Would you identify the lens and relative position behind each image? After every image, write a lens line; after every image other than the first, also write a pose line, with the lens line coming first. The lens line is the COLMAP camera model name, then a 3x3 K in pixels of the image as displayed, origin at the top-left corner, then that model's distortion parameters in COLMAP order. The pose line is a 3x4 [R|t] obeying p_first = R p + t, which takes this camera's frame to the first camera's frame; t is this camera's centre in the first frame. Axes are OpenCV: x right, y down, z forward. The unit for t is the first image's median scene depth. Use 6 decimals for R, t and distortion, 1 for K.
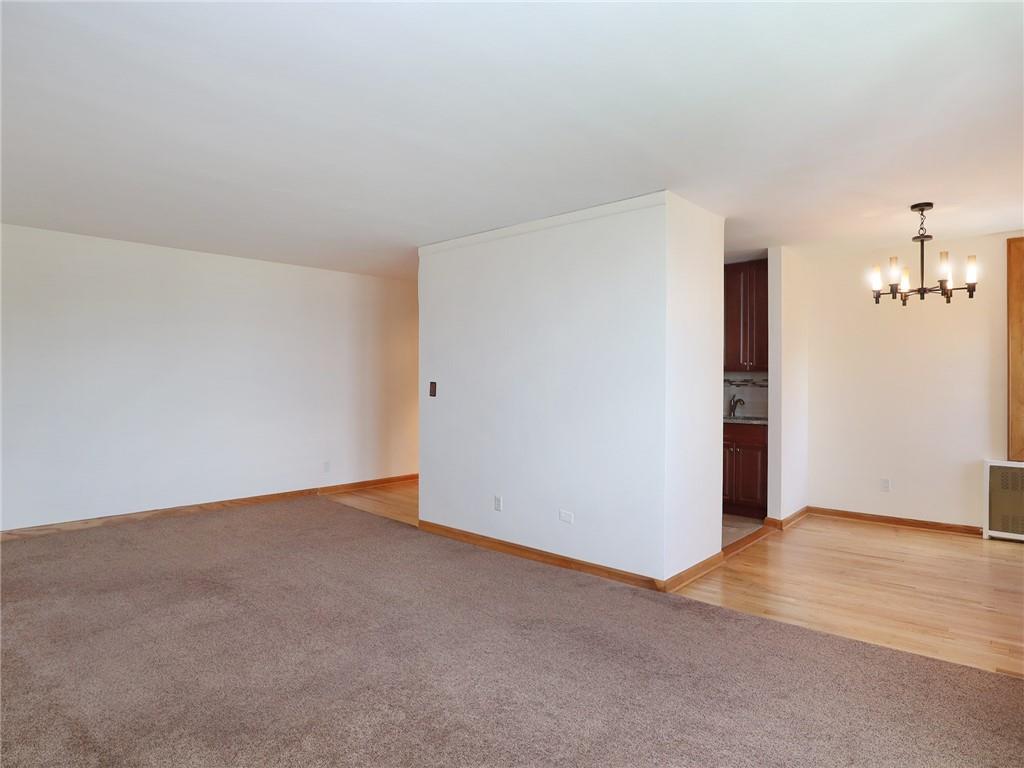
lens RADIAL K [[598.6, 0, 515.6], [0, 598.6, 387.9], [0, 0, 1]] dist [-0.042204, 0.017119]
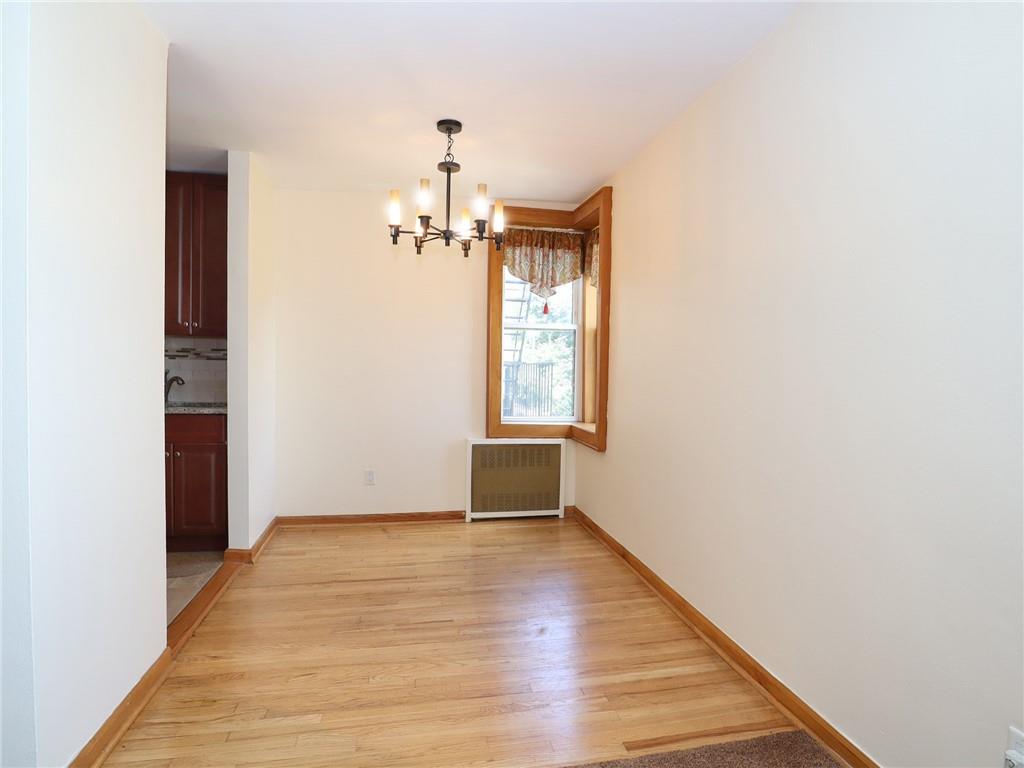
lens RADIAL K [[598.6, 0, 535.9], [0, 598.6, 378.0], [0, 0, 1]] dist [-0.042204, 0.017119]
pose [[0.588314, -0.010487, 0.808564, 0.093786], [-0.003983, 0.999866, 0.015866, 0.010212], [-0.808622, -0.012555, 0.588194, 0.351380]]
